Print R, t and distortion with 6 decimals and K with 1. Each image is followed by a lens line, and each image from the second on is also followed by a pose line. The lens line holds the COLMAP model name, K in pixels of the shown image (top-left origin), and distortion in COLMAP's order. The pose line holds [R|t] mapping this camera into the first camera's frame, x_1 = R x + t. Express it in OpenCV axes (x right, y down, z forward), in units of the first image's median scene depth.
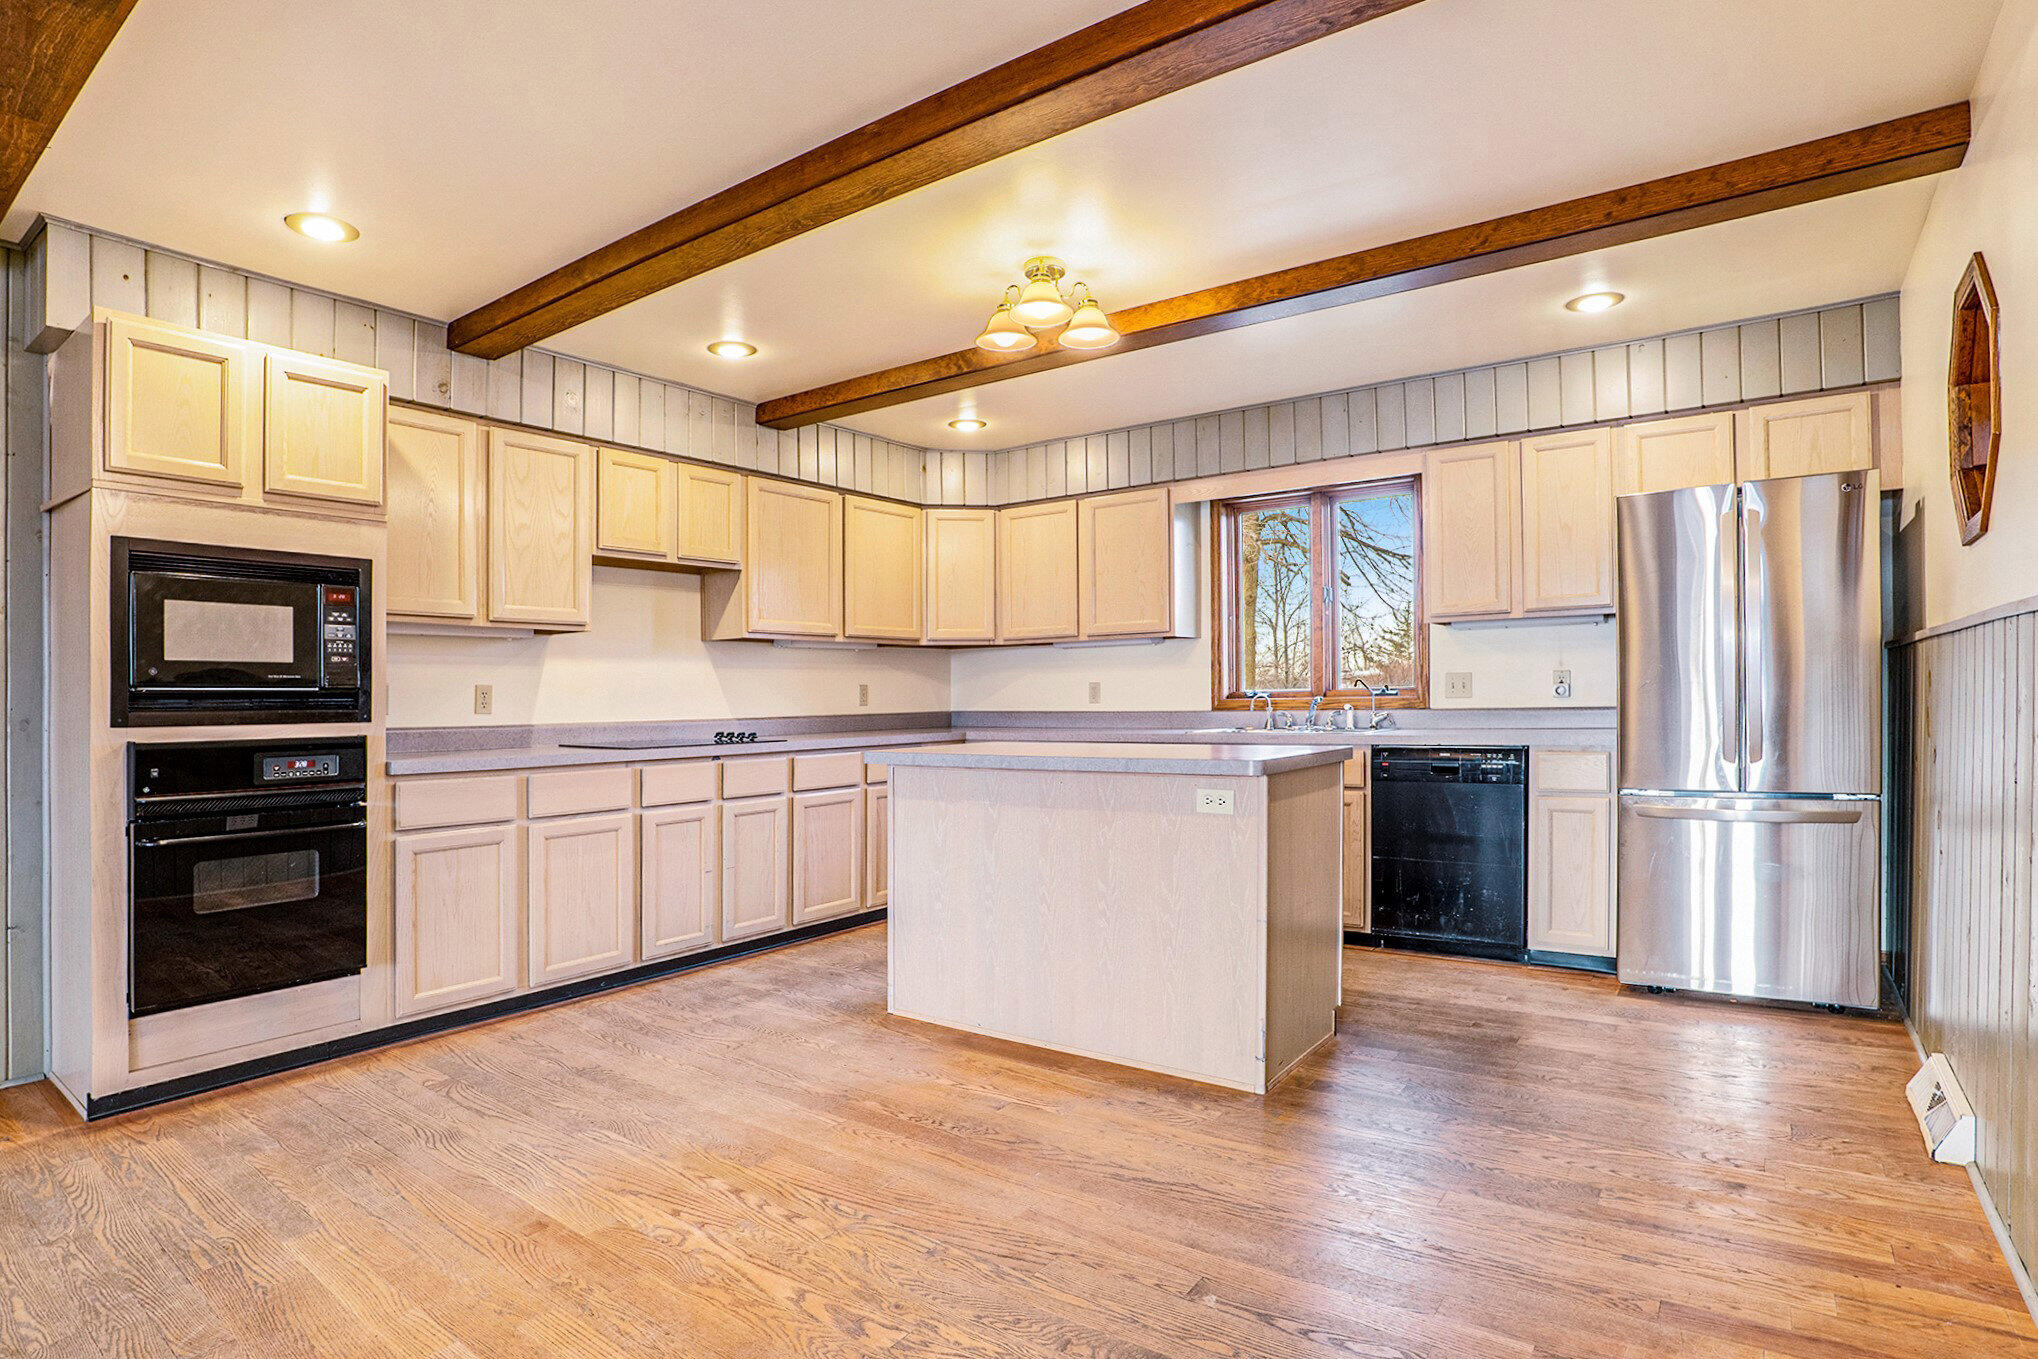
lens RADIAL K [[1025.3, 0, 1022.5], [0, 1025.3, 674.0], [0, 0, 1]] dist [-0.052218, 0.001921]
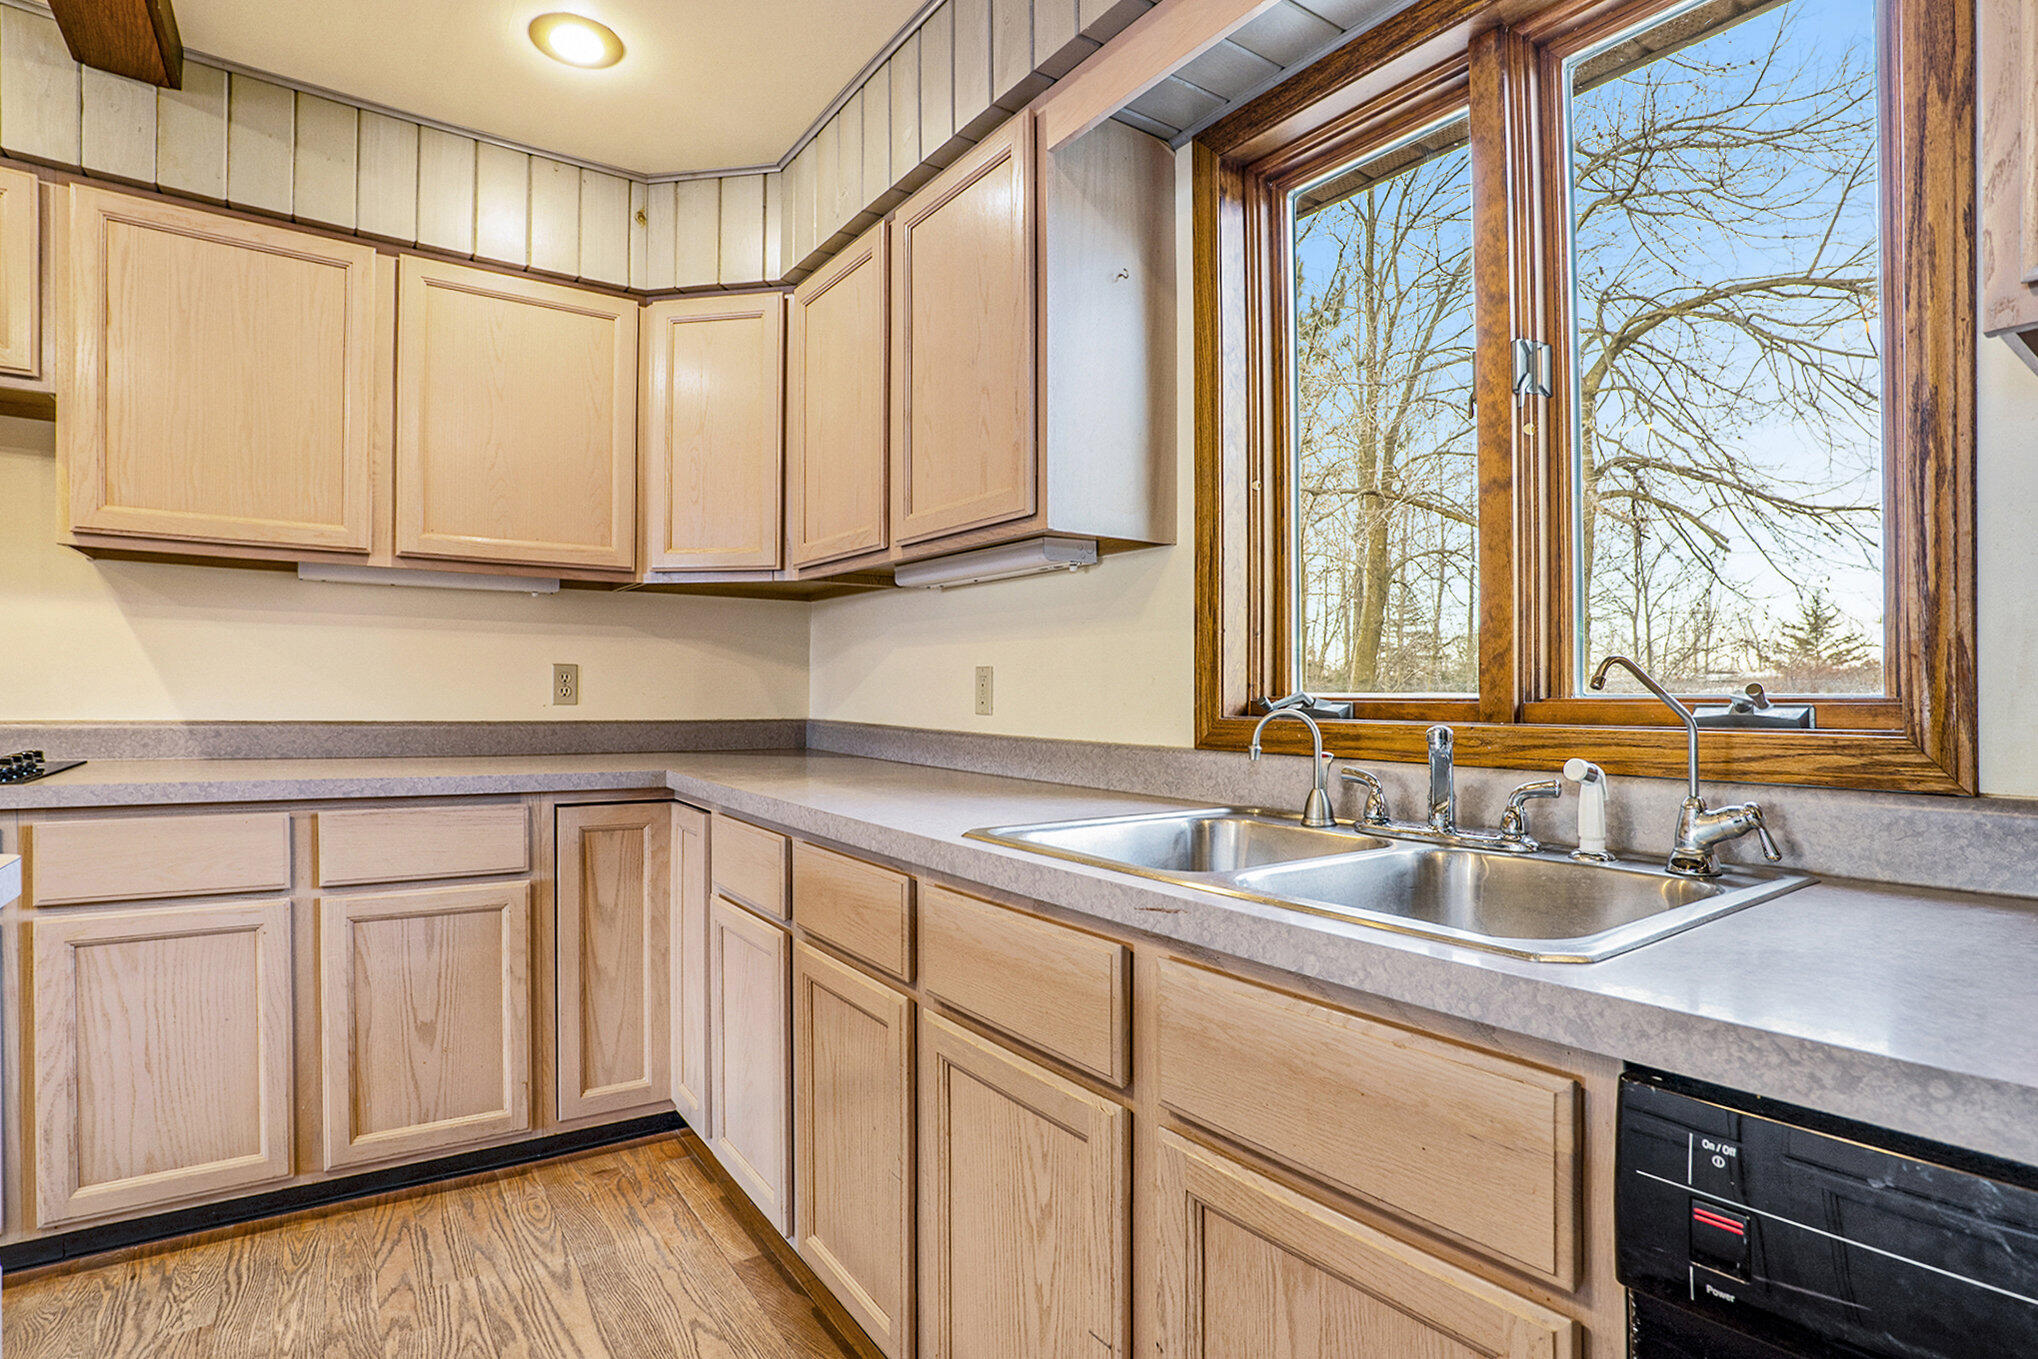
lens RADIAL K [[1025.3, 0, 1017.8], [0, 1025.3, 663.2], [0, 0, 1]] dist [-0.052218, 0.001921]
pose [[0.950472, 0.015567, -0.310421, 0.266580], [-0.016597, 0.999862, -0.000679, 0.008761], [0.310367, 0.005797, 0.950599, 0.729482]]
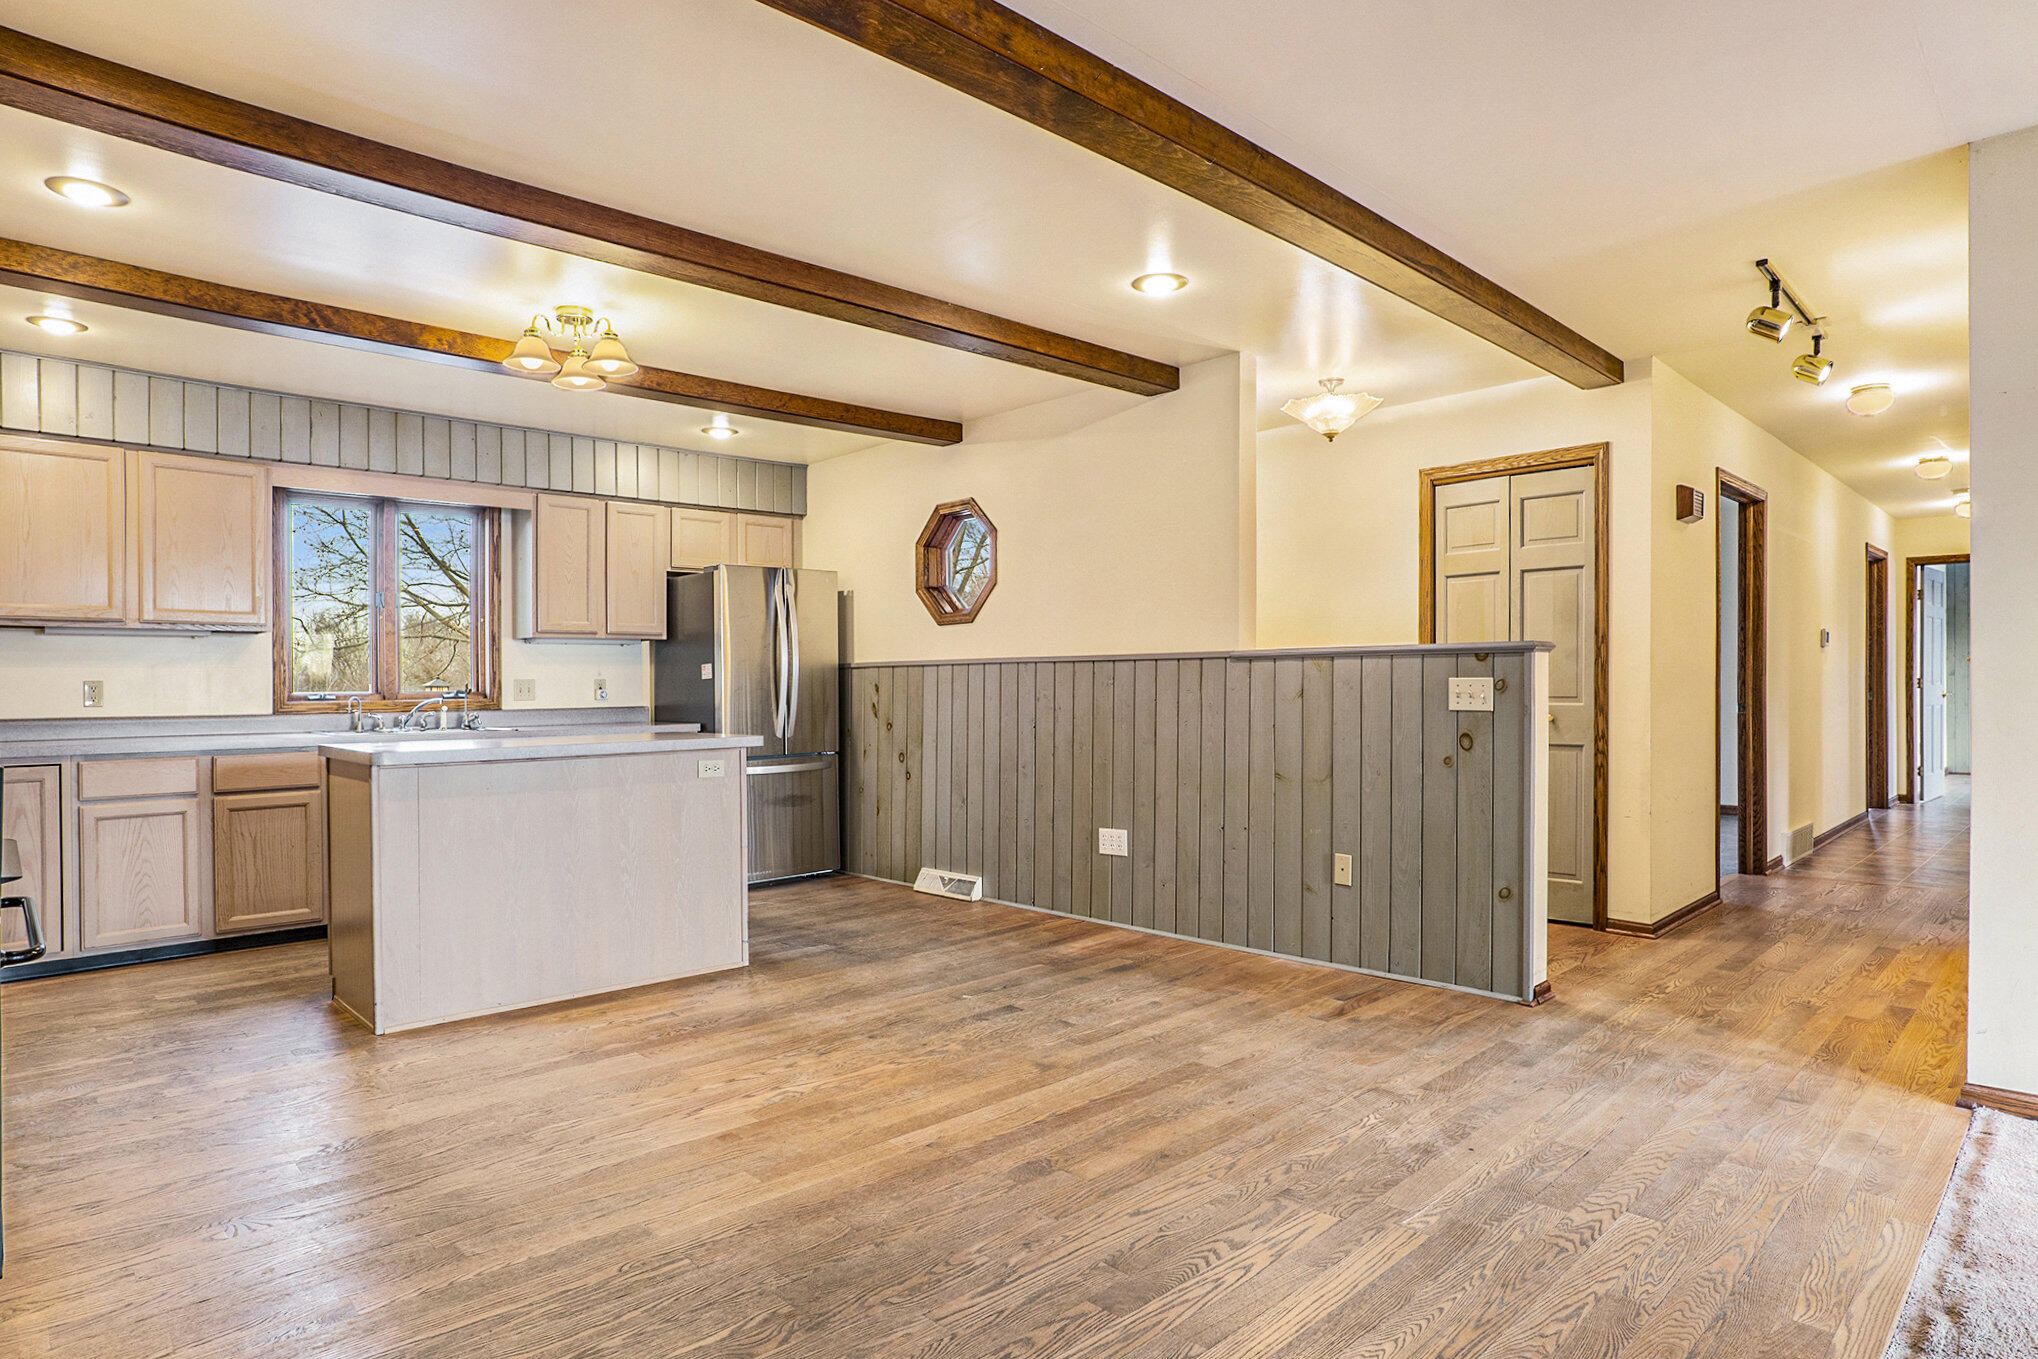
lens RADIAL K [[1163.0, 0, 962.6], [0, 1163.0, 722.9], [0, 0, 1]] dist [-0.033195, -0.006201]
pose [[0.218892, -0.016494, 0.975610, -0.777583], [-0.015775, 0.999667, 0.020440, 0.014555], [-0.975621, -0.019864, 0.218559, 0.195194]]
